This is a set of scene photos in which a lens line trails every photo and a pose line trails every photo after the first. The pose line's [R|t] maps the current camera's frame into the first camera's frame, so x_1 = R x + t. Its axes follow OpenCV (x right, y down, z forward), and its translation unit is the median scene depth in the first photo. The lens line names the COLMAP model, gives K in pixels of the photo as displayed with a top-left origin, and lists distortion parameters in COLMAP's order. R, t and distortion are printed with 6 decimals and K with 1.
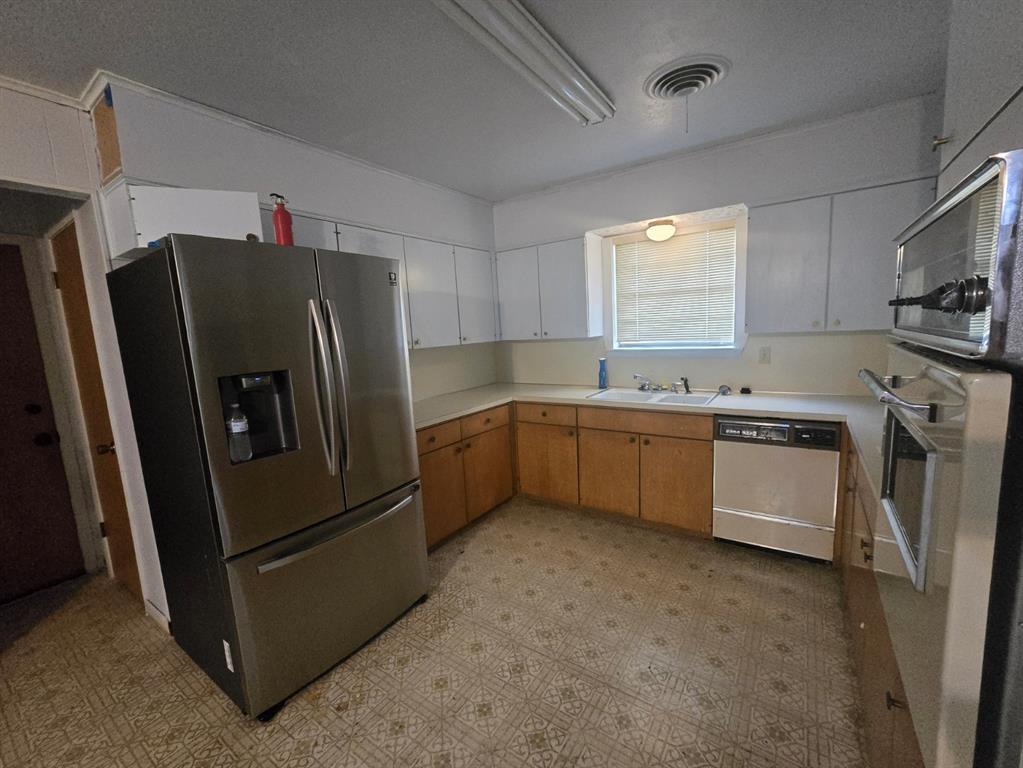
lens RADIAL K [[422.0, 0, 515.7], [0, 422.0, 388.6], [0, 0, 1]] dist [-0.000851, -0.000300]
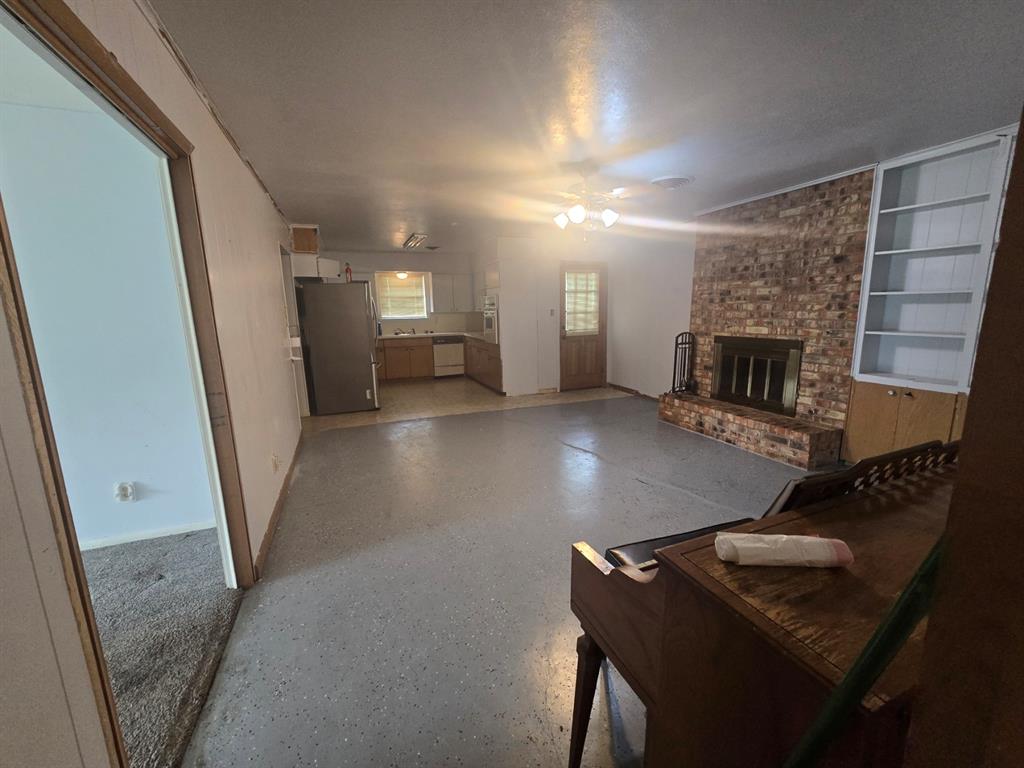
lens RADIAL K [[419.5, 0, 516.3], [0, 419.5, 383.5], [0, 0, 1]] dist [-0.002372, -0.000146]
pose [[0.553019, -0.109413, 0.825953, -1.743673], [0.110797, 0.992193, 0.057251, 0.281395], [-0.825769, 0.059852, 0.560824, -1.229602]]
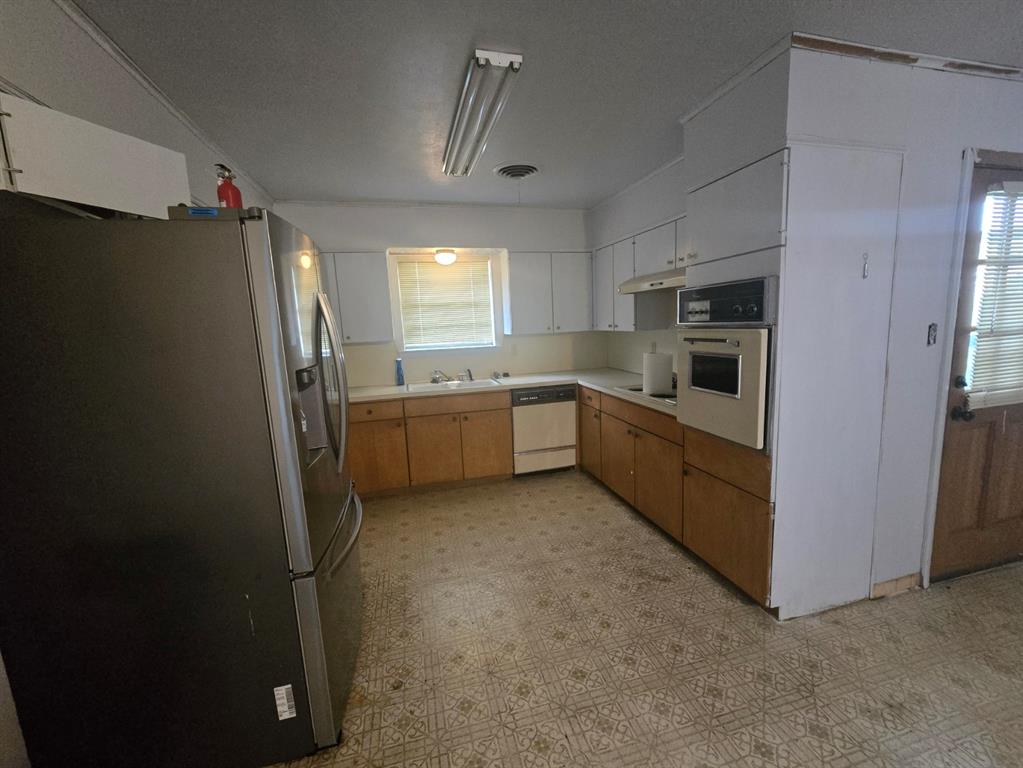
lens RADIAL K [[419.3, 0, 513.4], [0, 419.3, 385.1], [0, 0, 1]] dist [-0.001542, -0.000766]
pose [[0.656397, -0.089819, 0.749049, -0.565464], [0.118420, 0.992846, 0.015280, 0.023092], [-0.745063, 0.078673, 0.662338, 0.026015]]
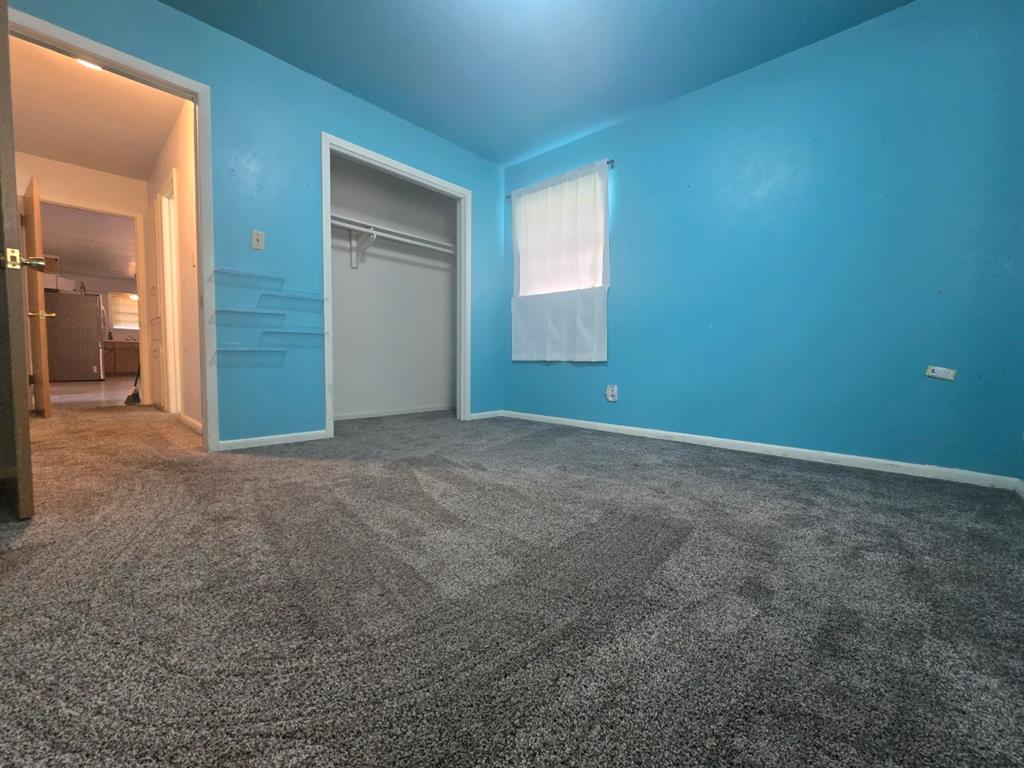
lens RADIAL K [[419.5, 0, 516.3], [0, 419.5, 383.5], [0, 0, 1]] dist [-0.002372, -0.000146]
pose [[0.146519, -0.008849, 0.989168, -3.071416], [0.122035, 0.992483, -0.009198, 0.900750], [-0.981651, 0.122061, 0.146498, -2.990743]]
